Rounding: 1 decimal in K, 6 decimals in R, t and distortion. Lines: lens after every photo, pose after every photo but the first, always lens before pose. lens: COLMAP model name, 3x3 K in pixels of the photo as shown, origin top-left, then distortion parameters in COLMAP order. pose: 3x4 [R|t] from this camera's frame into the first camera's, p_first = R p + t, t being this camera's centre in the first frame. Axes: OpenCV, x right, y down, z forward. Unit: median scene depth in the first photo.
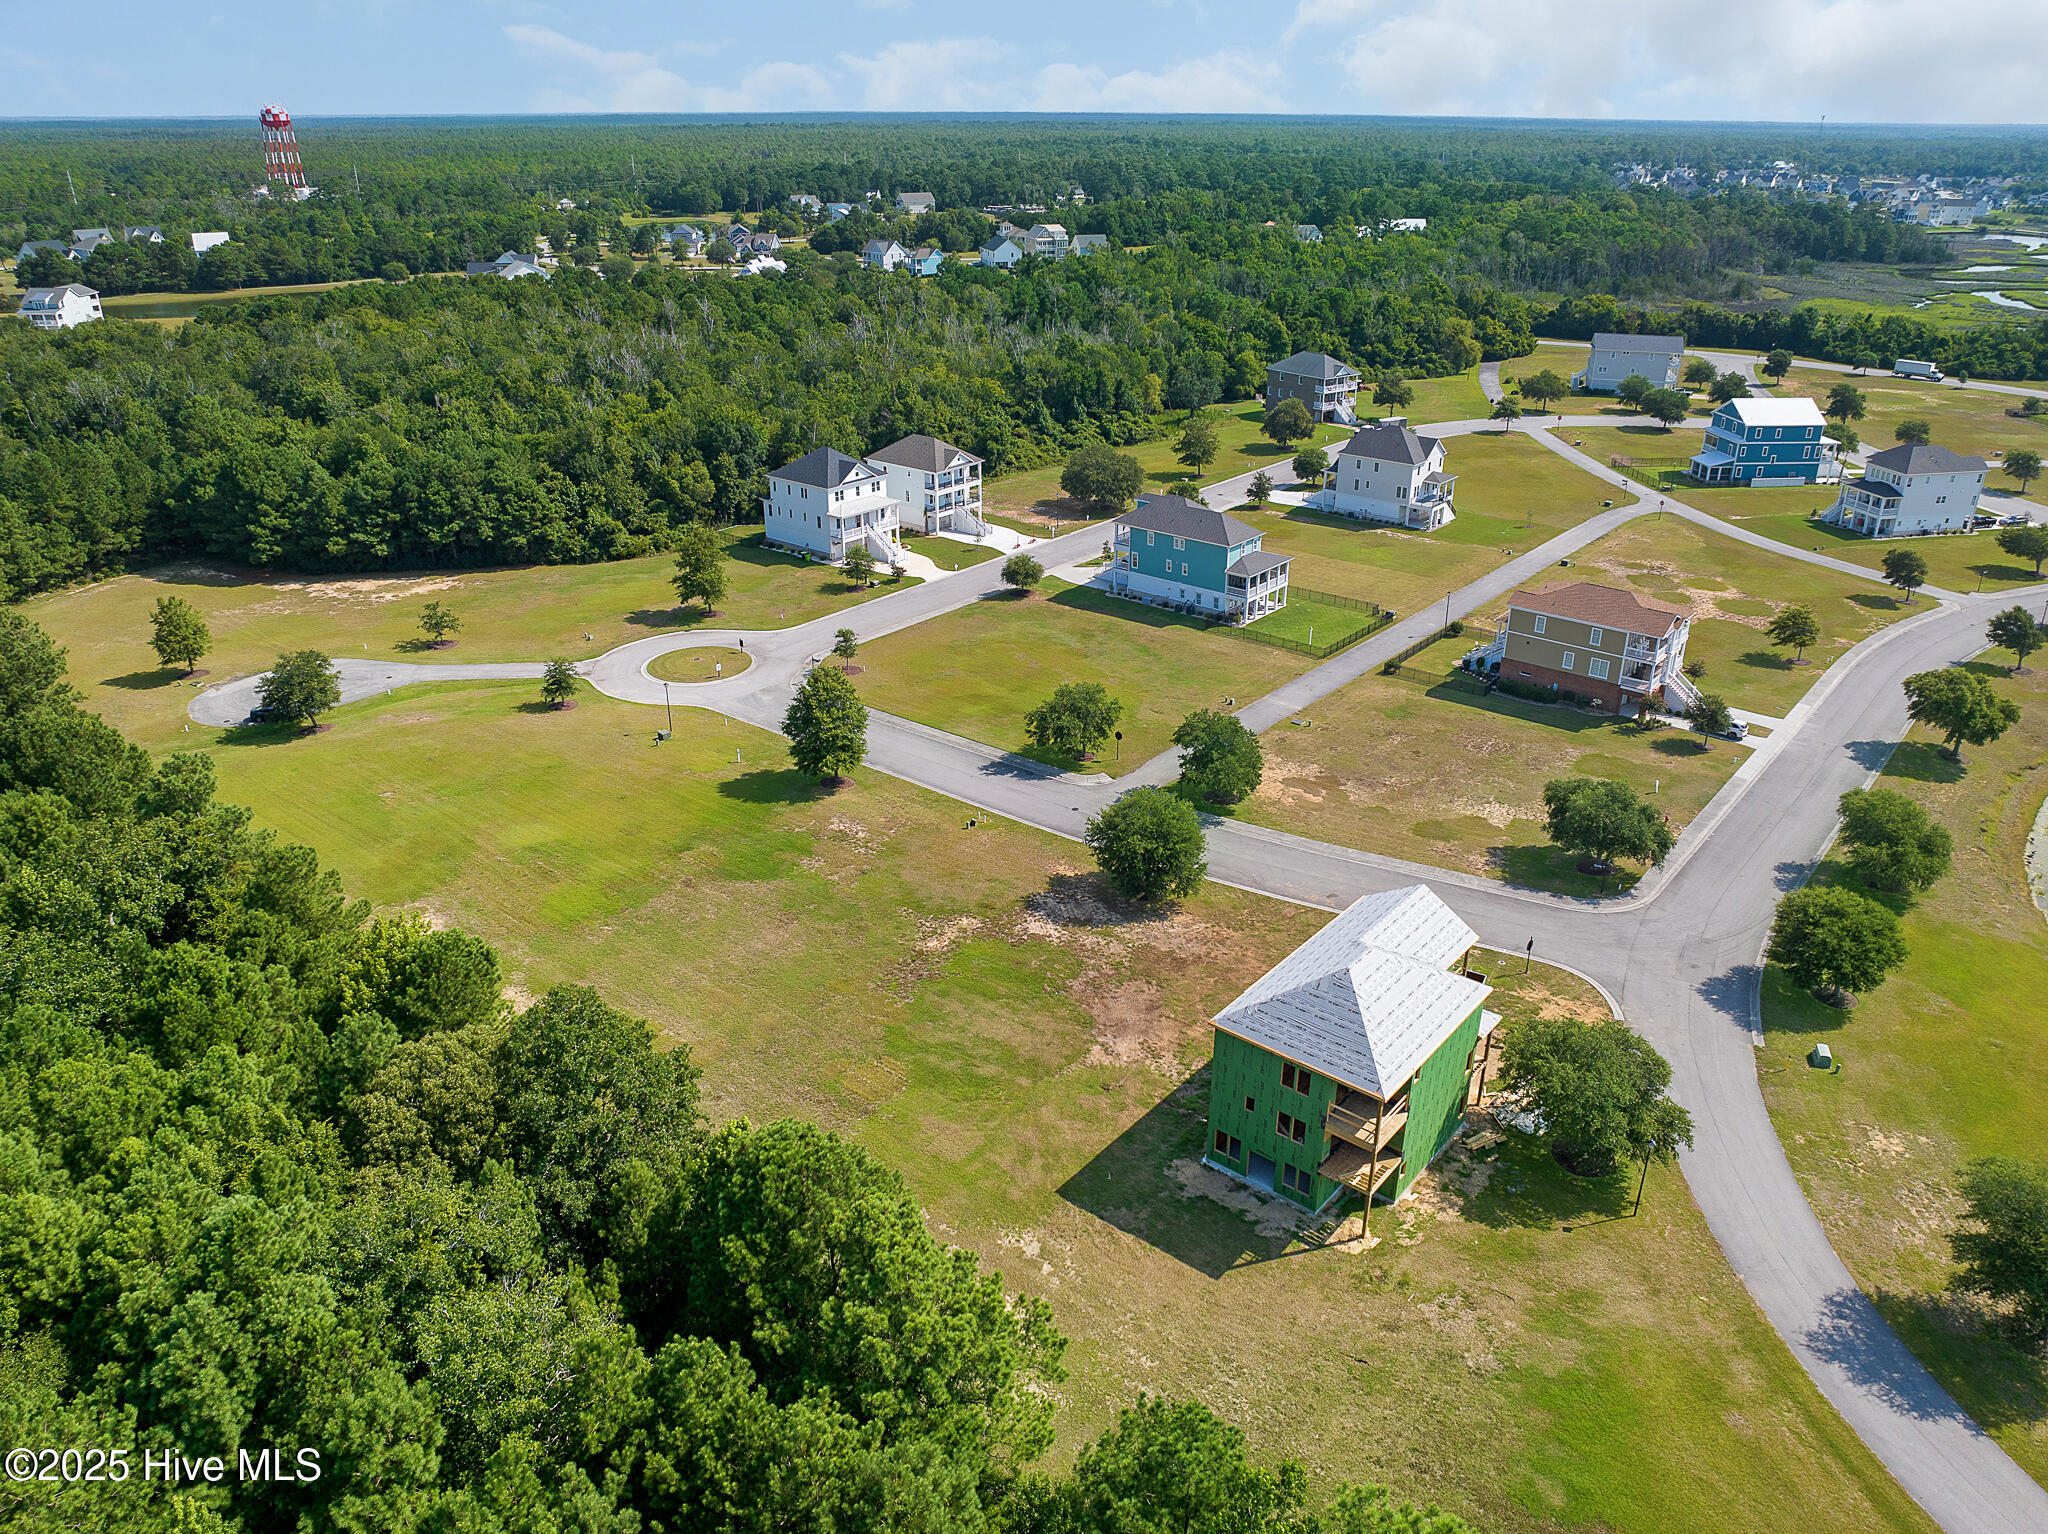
lens RADIAL K [[1437.3, 0, 1031.5], [0, 1437.3, 752.4], [0, 0, 1]] dist [-0.040675, 0.007299]
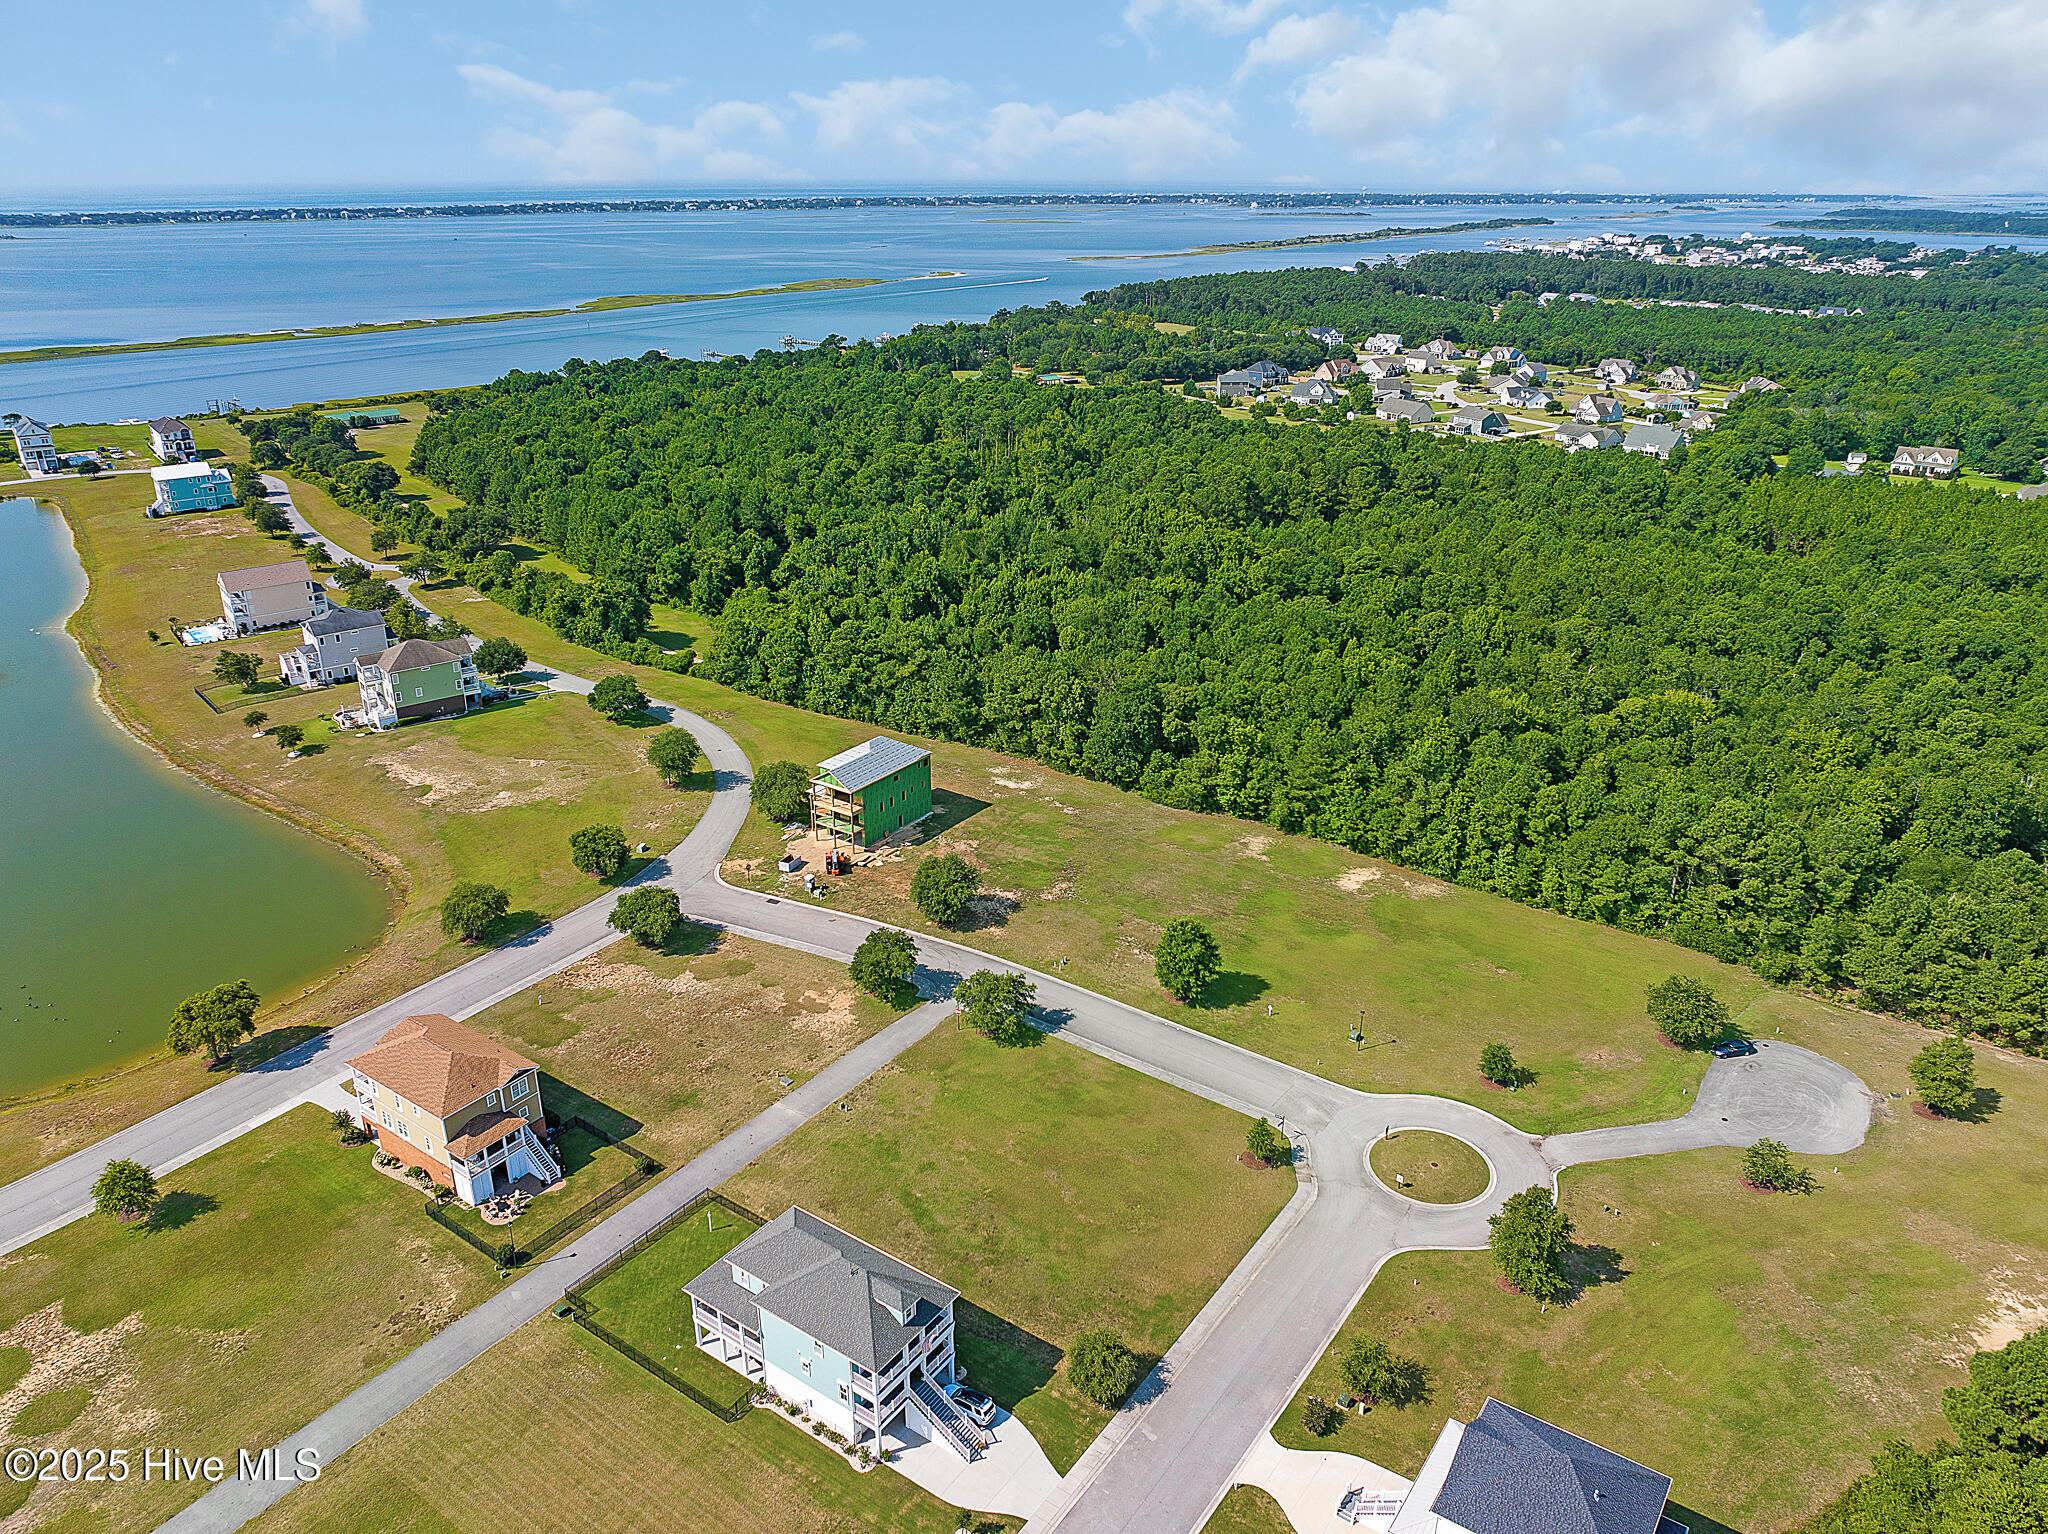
lens RADIAL K [[1437.3, 0, 1027.5], [0, 1437.3, 766.0], [0, 0, 1]] dist [-0.040675, 0.007299]
pose [[-0.996696, 0.026857, -0.076655, 0.109804], [-0.037495, 0.685039, 0.727541, -1.251704], [0.072051, 0.728011, -0.681768, 2.047524]]
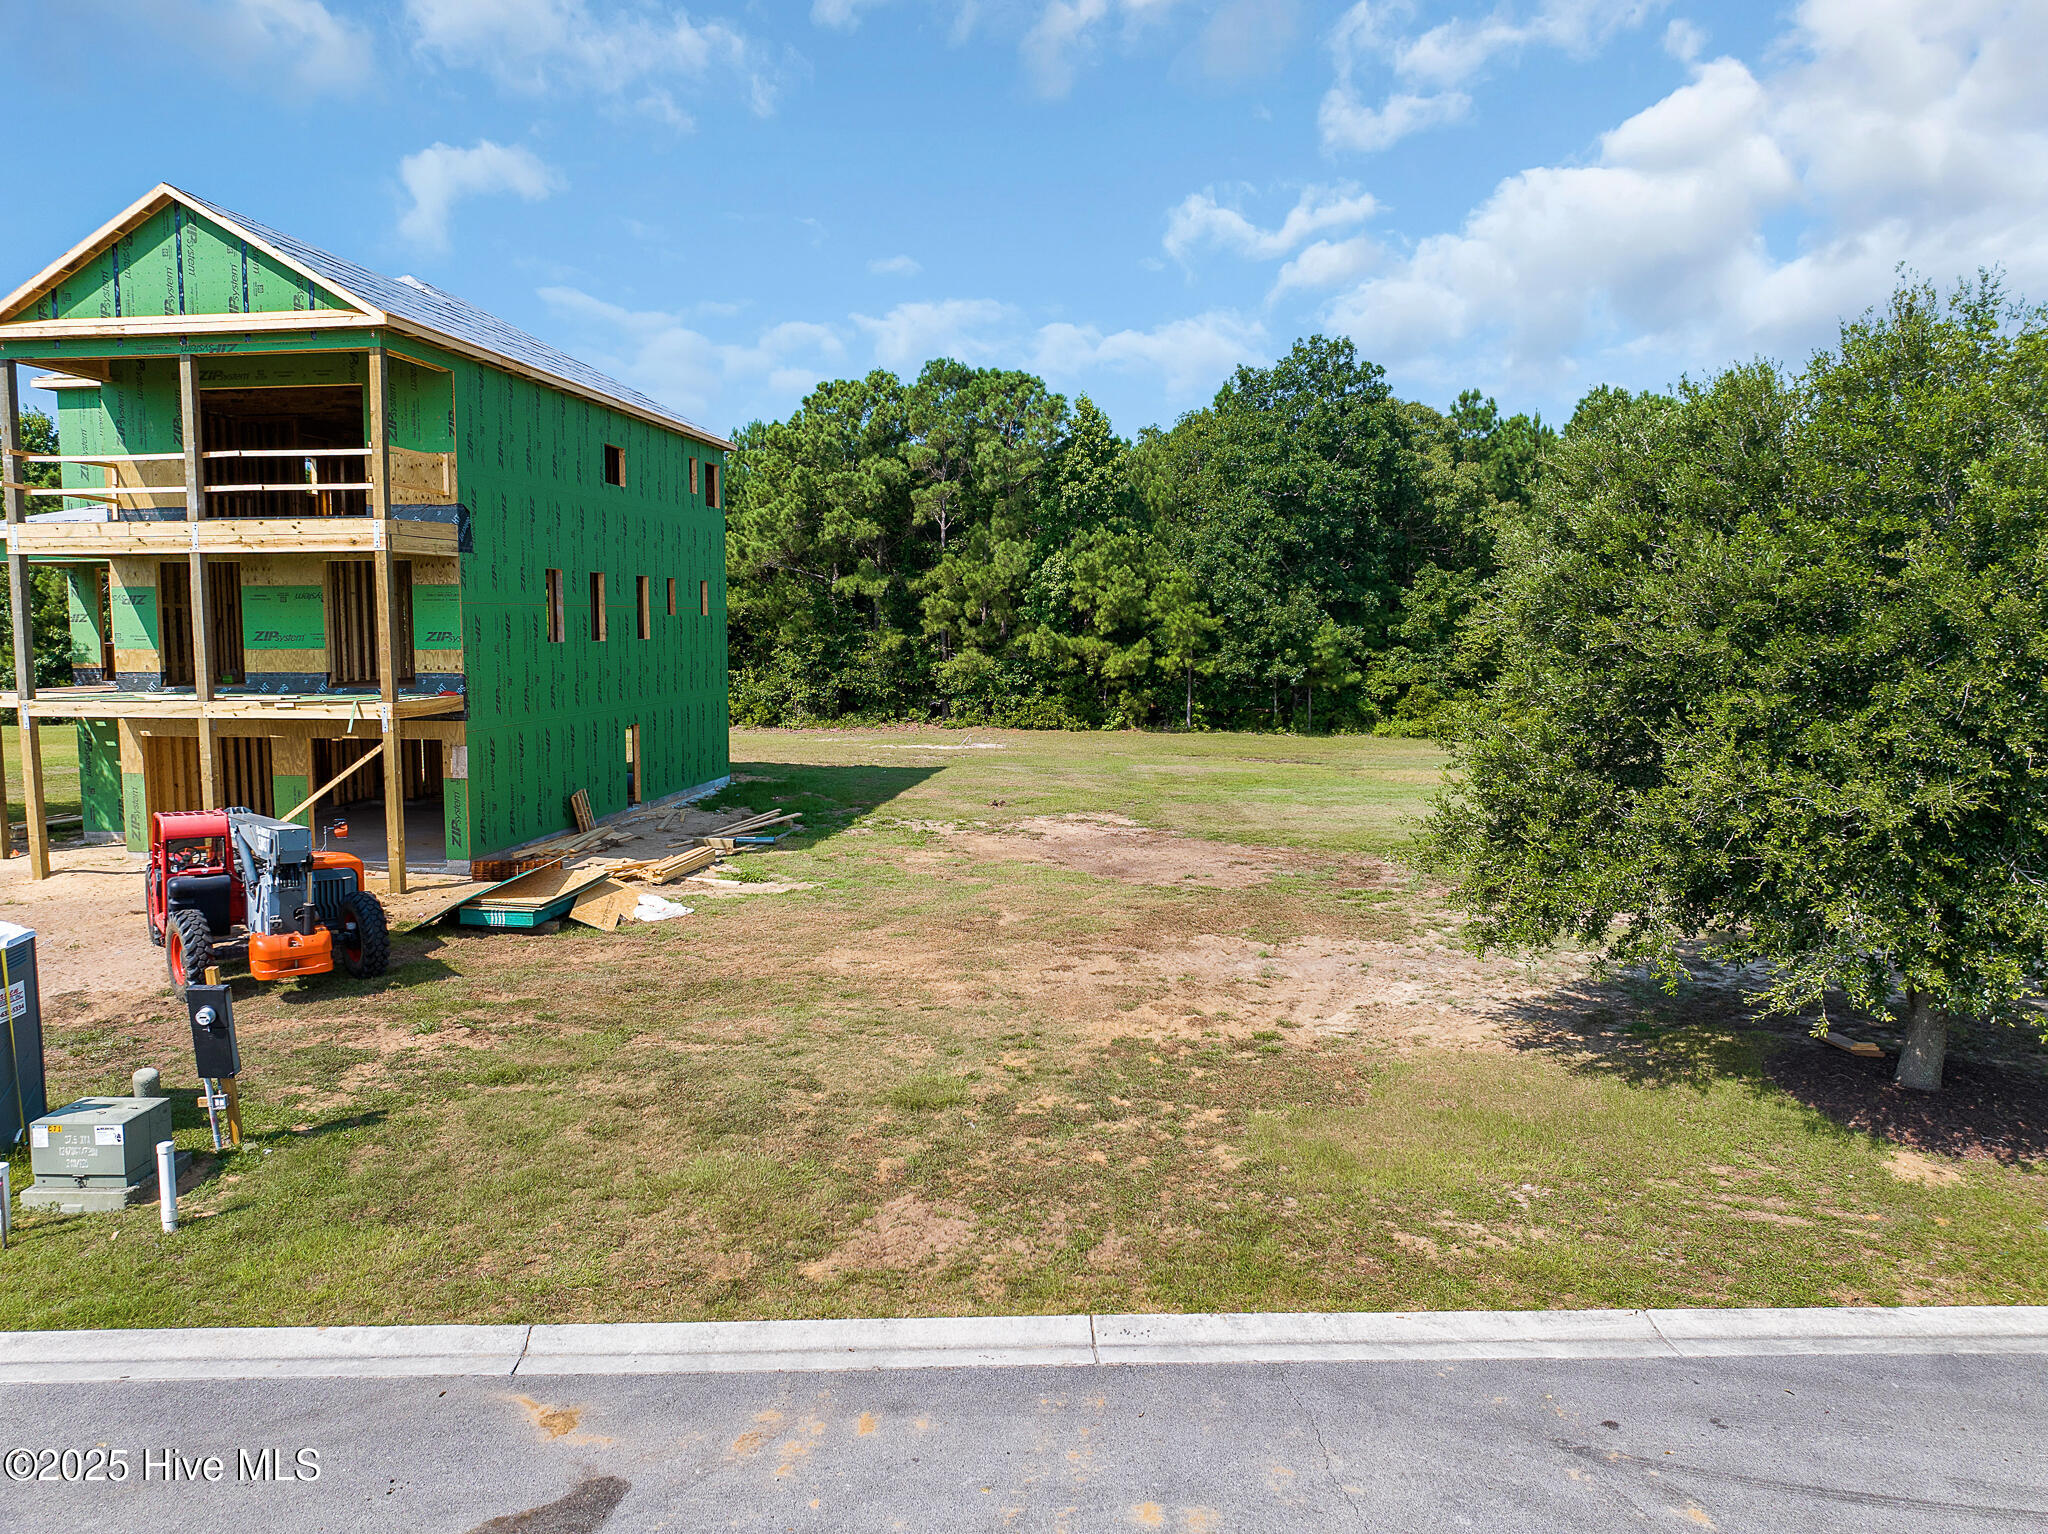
lens RADIAL K [[1437.3, 0, 1028.9], [0, 1437.3, 765.2], [0, 0, 1]] dist [-0.040675, 0.007299]
pose [[-0.838036, 0.051311, -0.543197, 0.230776], [-0.226135, 0.873371, 0.431377, 0.030157], [0.496547, 0.484346, -0.720313, 1.064332]]
